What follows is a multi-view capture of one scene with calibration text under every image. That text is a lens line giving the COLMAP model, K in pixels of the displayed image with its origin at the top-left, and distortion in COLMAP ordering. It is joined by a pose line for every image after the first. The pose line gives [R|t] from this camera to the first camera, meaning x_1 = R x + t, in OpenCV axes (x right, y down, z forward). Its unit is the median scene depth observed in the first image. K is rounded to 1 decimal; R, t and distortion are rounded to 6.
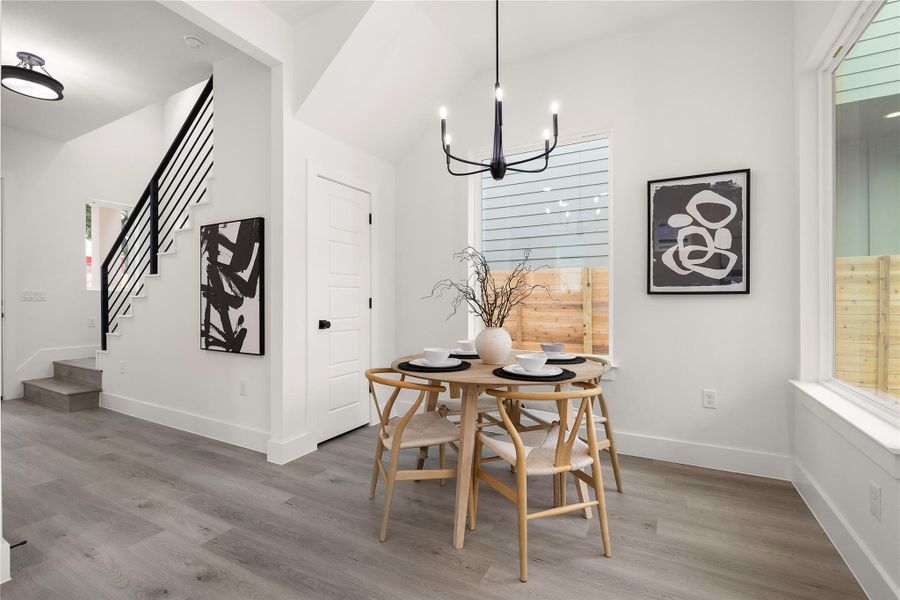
lens RADIAL K [[406.3, 0, 455.6], [0, 406.3, 297.5], [0, 0, 1]] dist [0.002054, 0.000091]
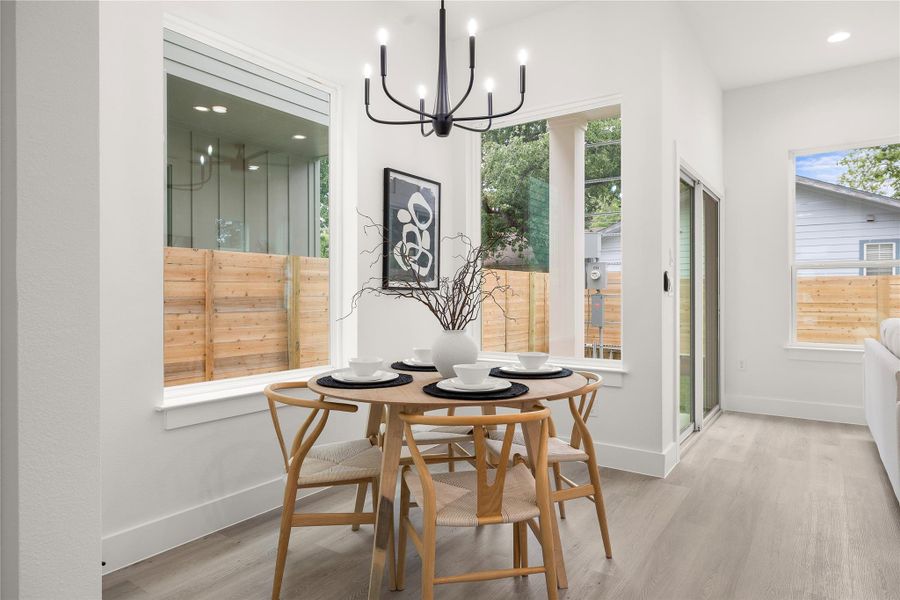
lens RADIAL K [[536.4, 0, 450.0], [0, 536.4, 300.0], [0, 0, 1]] dist [-0.006406, -0.001368]
pose [[0.119096, -0.009828, 0.992834, -0.744113], [-0.004455, 0.999936, 0.010432, 0.002646], [-0.992873, -0.005666, 0.119044, 0.725334]]
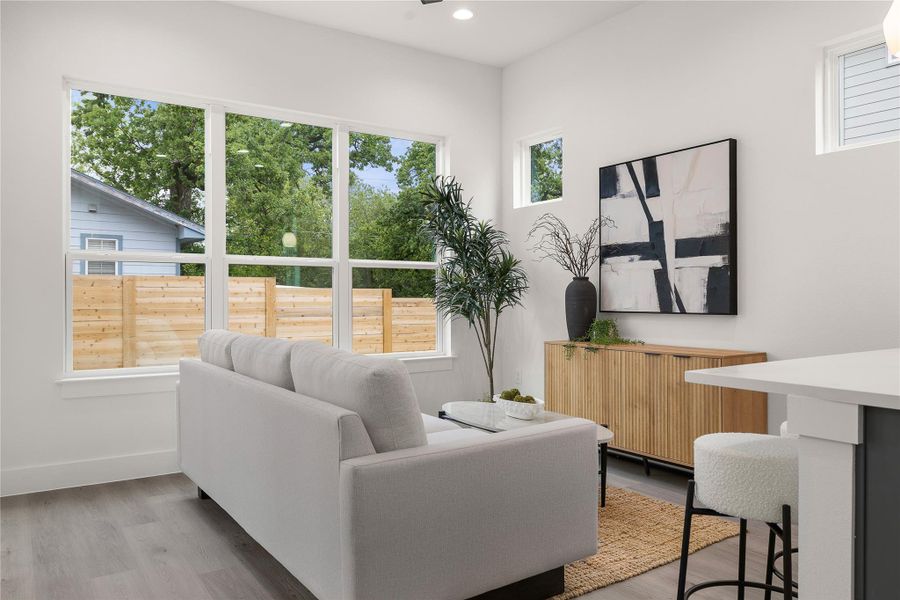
lens RADIAL K [[652.6, 0, 433.0], [0, 652.6, 300.2], [0, 0, 1]] dist [0.001355, 0.000291]
pose [[-0.876201, 0.000695, 0.481946, -0.213896], [0.000600, 1.000000, -0.000352, 0.003004], [-0.481946, -0.000019, -0.876201, 0.656643]]
